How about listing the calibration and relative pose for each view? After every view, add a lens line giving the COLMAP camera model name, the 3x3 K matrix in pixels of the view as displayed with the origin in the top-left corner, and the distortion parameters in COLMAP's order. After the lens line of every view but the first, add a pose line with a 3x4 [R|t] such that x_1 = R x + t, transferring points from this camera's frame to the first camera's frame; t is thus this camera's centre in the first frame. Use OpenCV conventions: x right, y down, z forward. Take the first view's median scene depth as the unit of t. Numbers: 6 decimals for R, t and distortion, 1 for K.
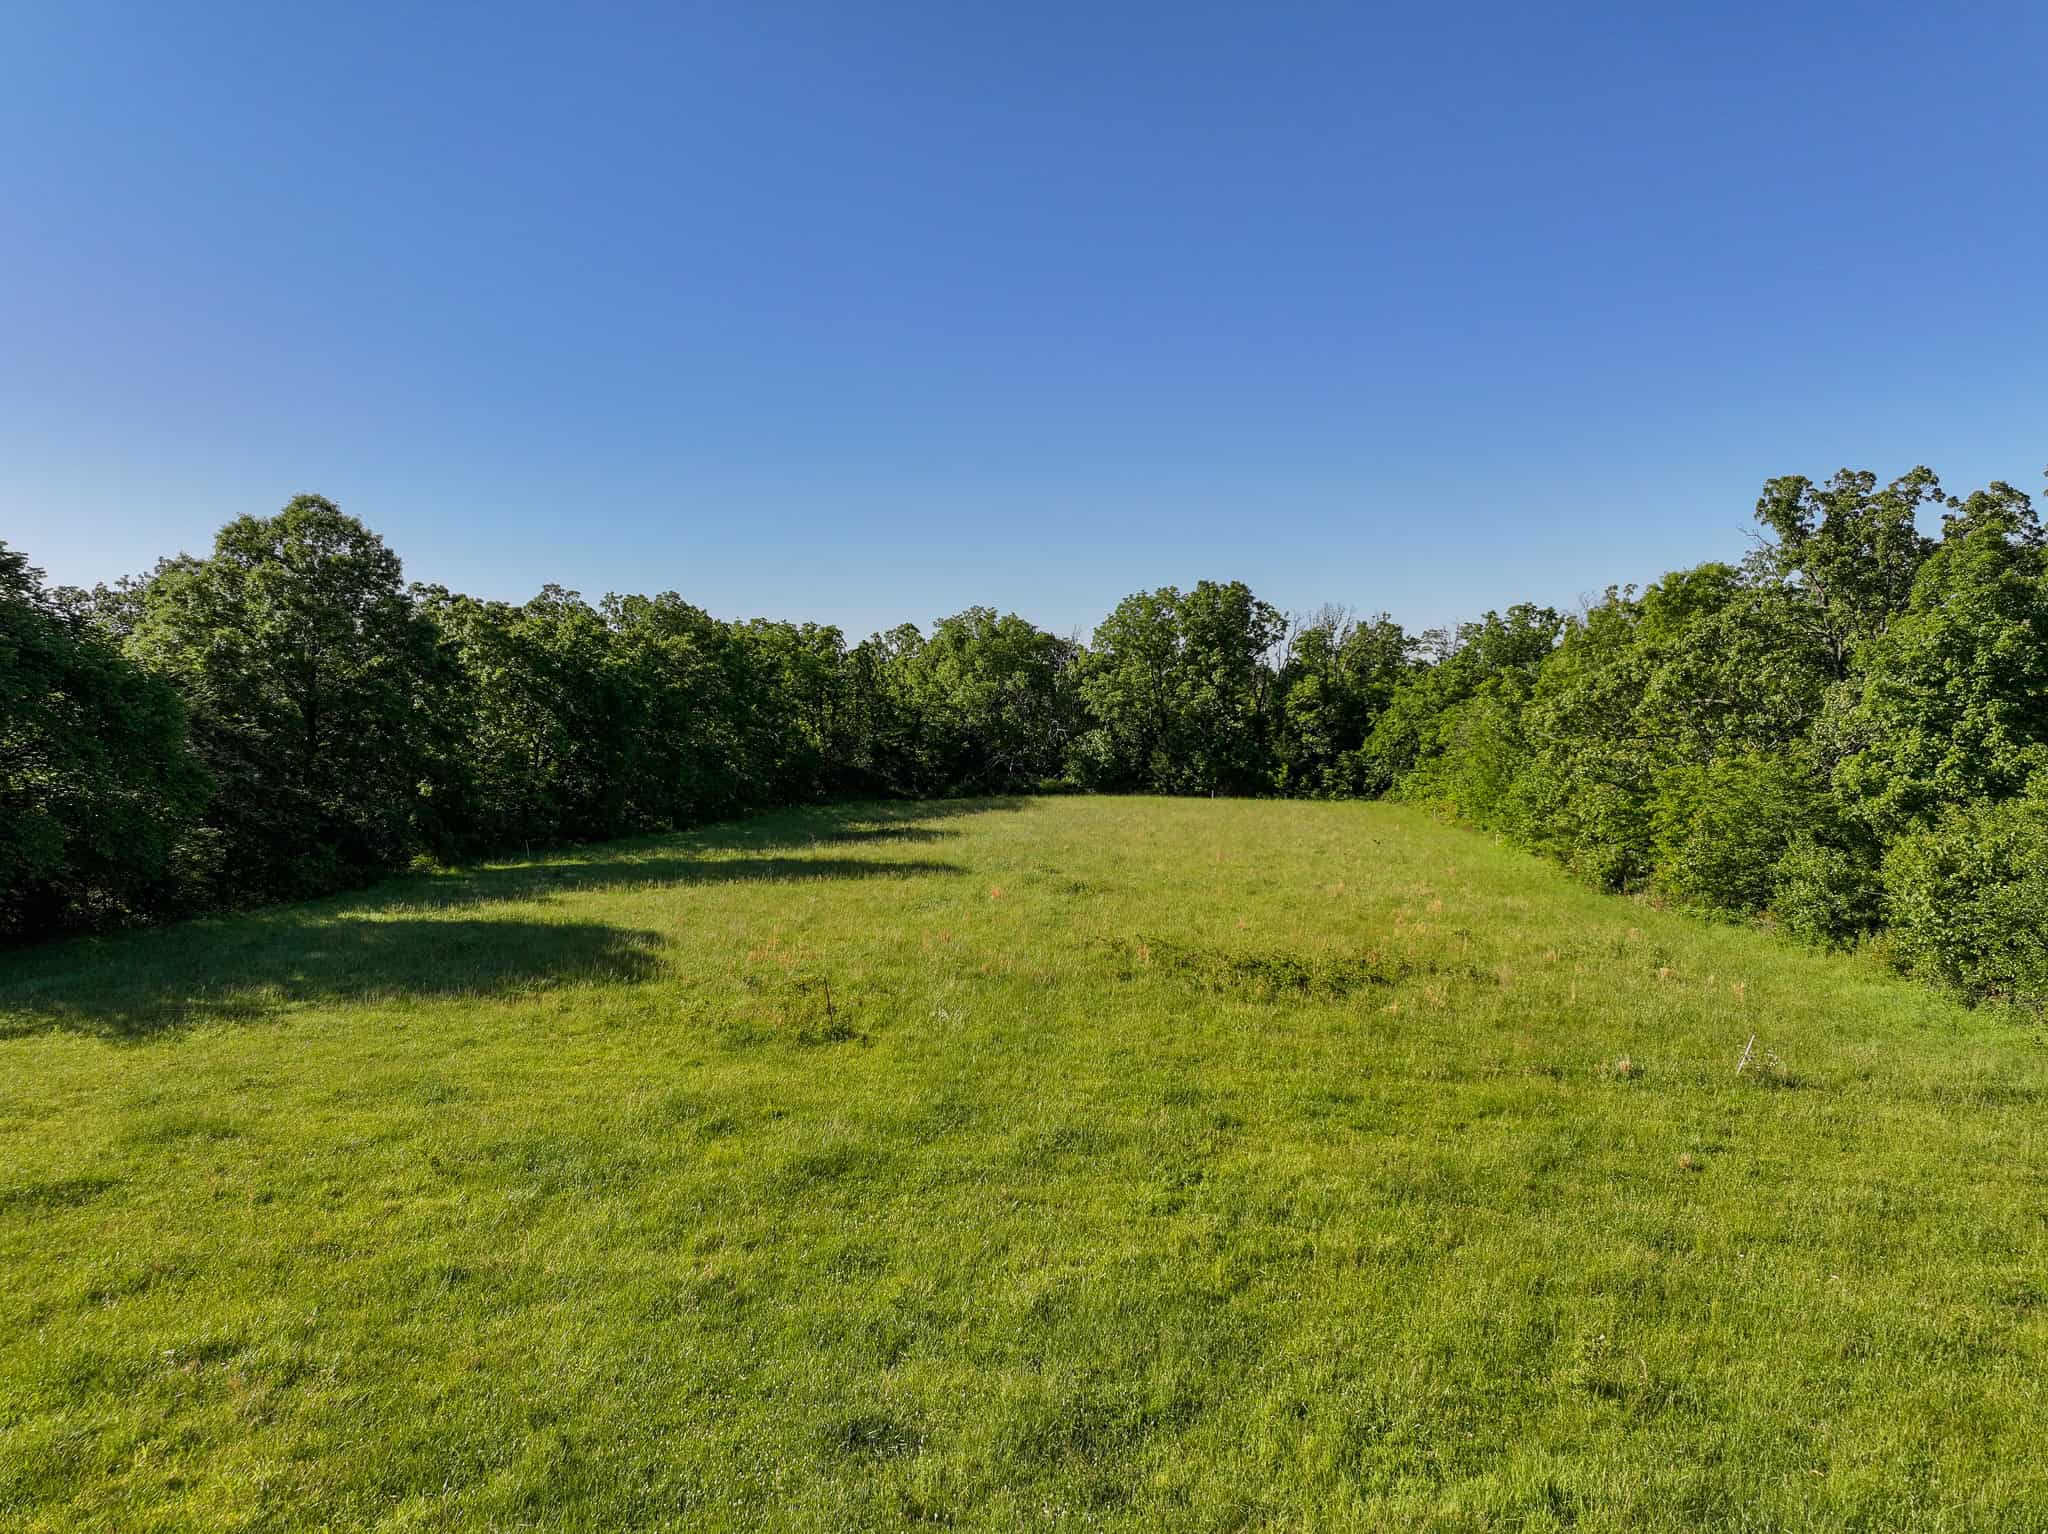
lens RADIAL K [[1456.8, 0, 1024.0], [0, 1456.8, 767.0], [0, 0, 1]] dist [0.007375, 0.004419]
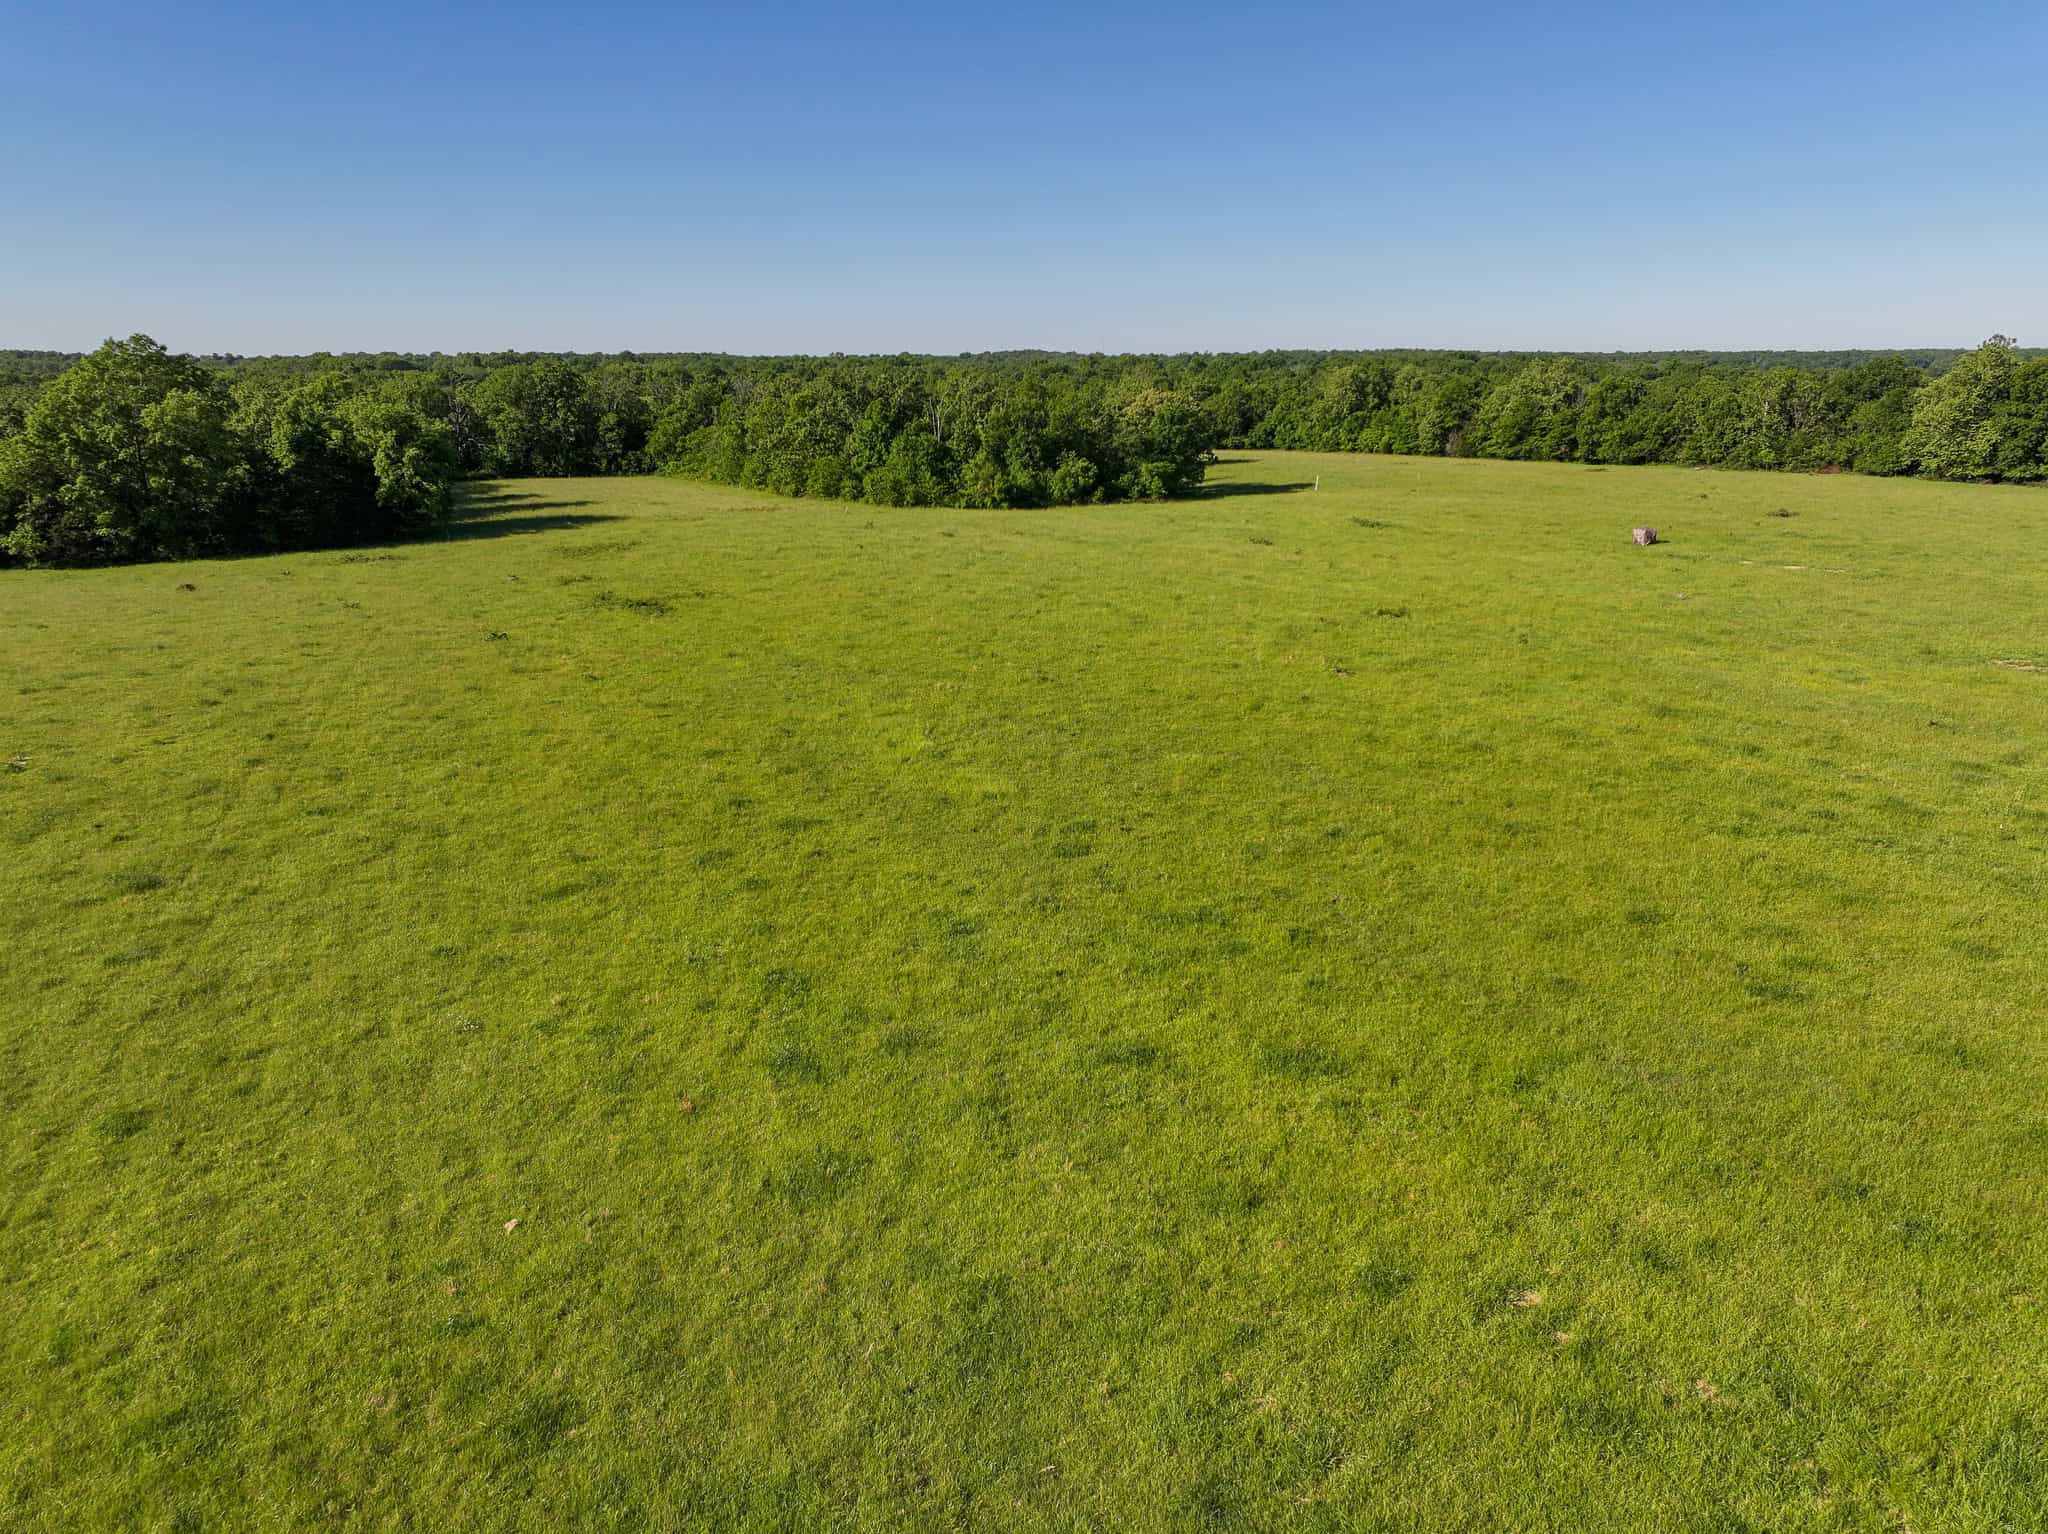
lens RADIAL K [[1456.8, 0, 1024.0], [0, 1456.8, 767.0], [0, 0, 1]] dist [0.007375, 0.004419]
pose [[0.800013, -0.159490, 0.578397, -0.608344], [0.029664, 0.973357, 0.227368, -0.029663], [-0.599249, -0.164740, 0.783429, -1.027904]]
